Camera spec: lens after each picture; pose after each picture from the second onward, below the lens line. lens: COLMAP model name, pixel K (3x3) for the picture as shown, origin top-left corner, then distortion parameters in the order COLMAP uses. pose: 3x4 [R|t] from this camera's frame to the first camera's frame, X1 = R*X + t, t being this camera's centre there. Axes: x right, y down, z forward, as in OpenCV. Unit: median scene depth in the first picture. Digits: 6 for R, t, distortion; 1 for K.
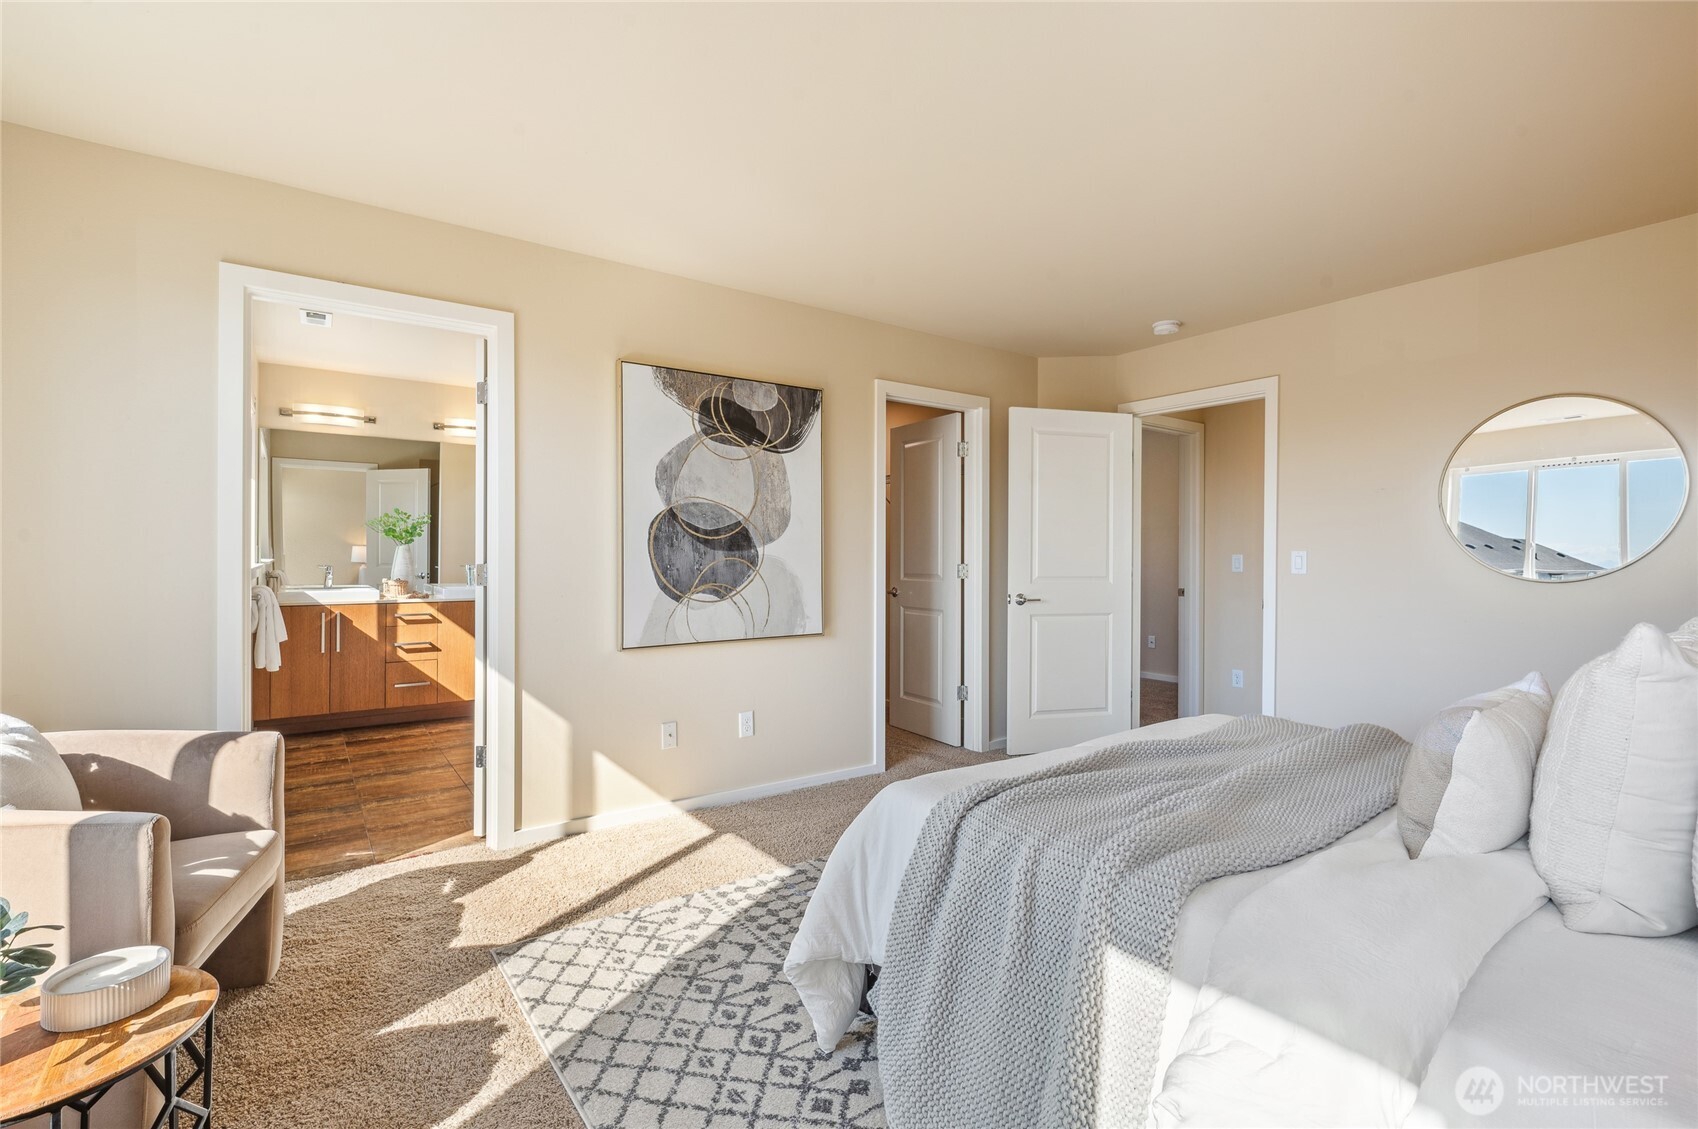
lens RADIAL K [[756.7, 0, 849.0], [0, 756.7, 564.5], [0, 0, 1]] dist [0.000021, 0.000086]
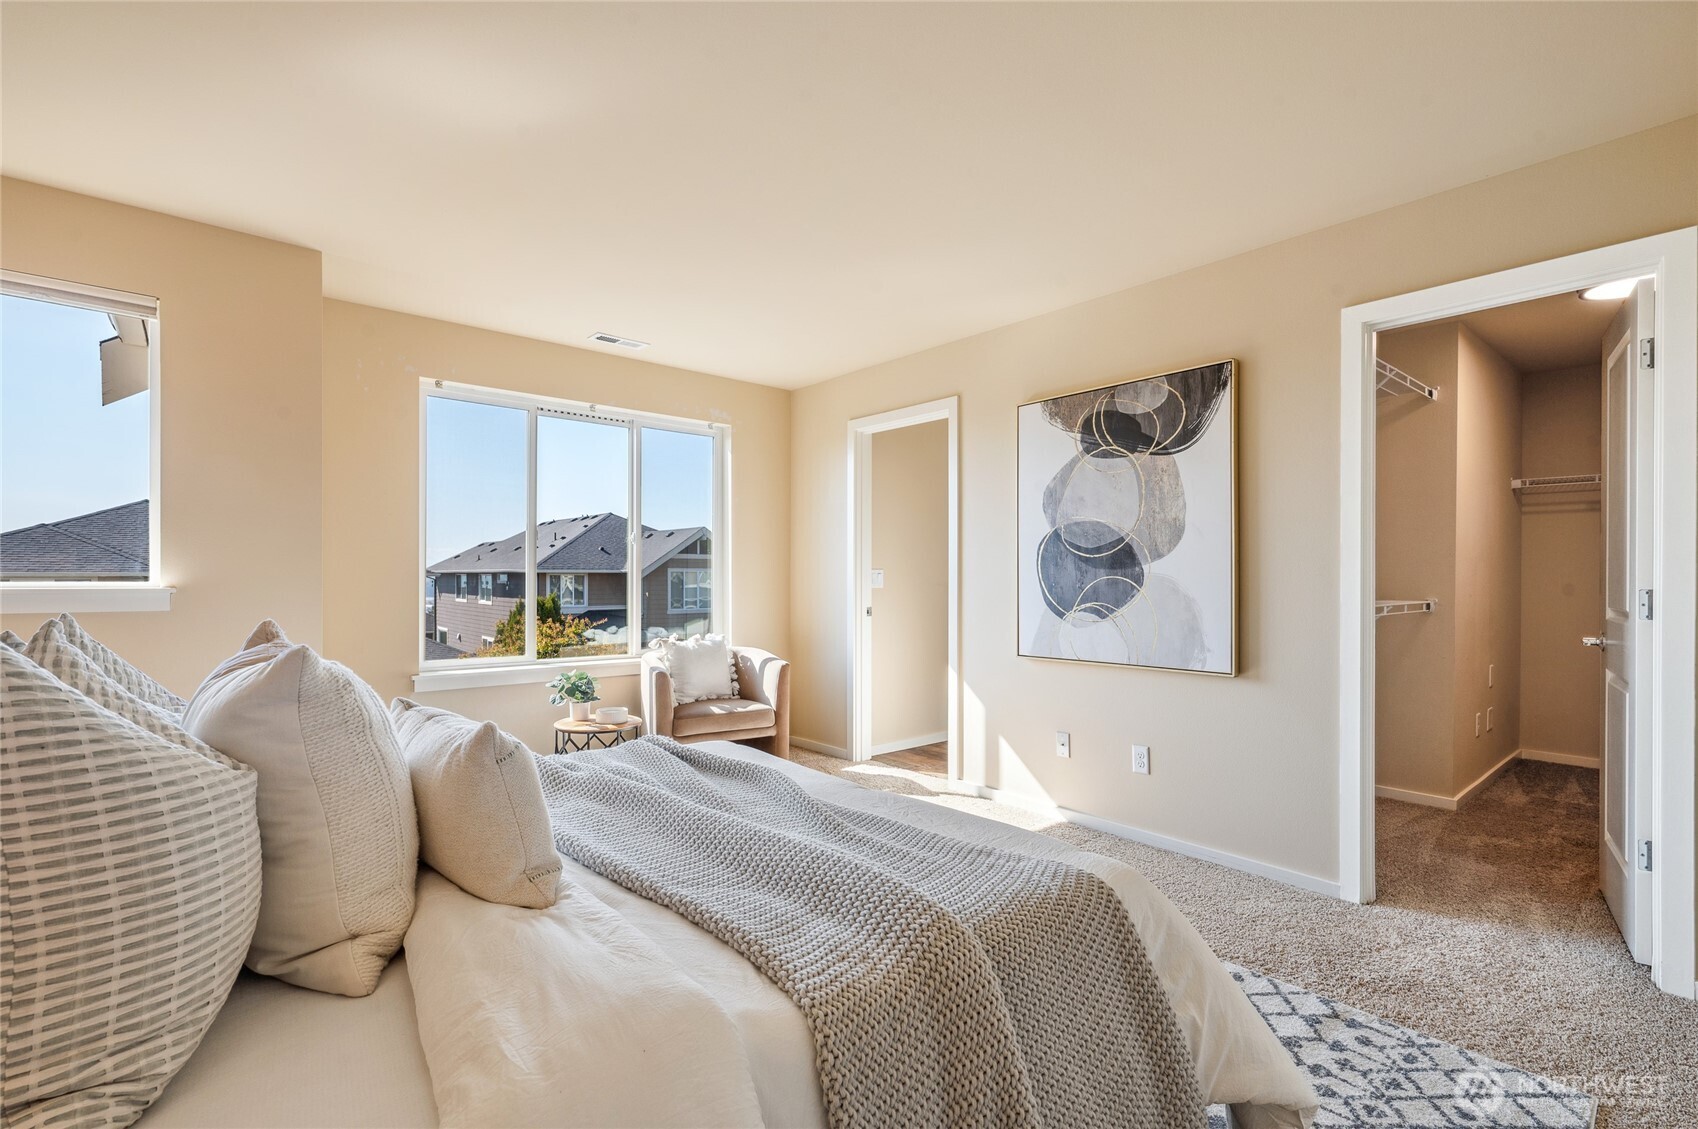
lens RADIAL K [[765.6, 0, 854.9], [0, 765.6, 575.1], [0, 0, 1]] dist [0.001727, 0.000463]
pose [[0.097272, 0.001262, -0.995257, 0.778785], [-0.005729, 0.999983, 0.000708, -0.009366], [0.995241, 0.005633, 0.097278, 0.591977]]
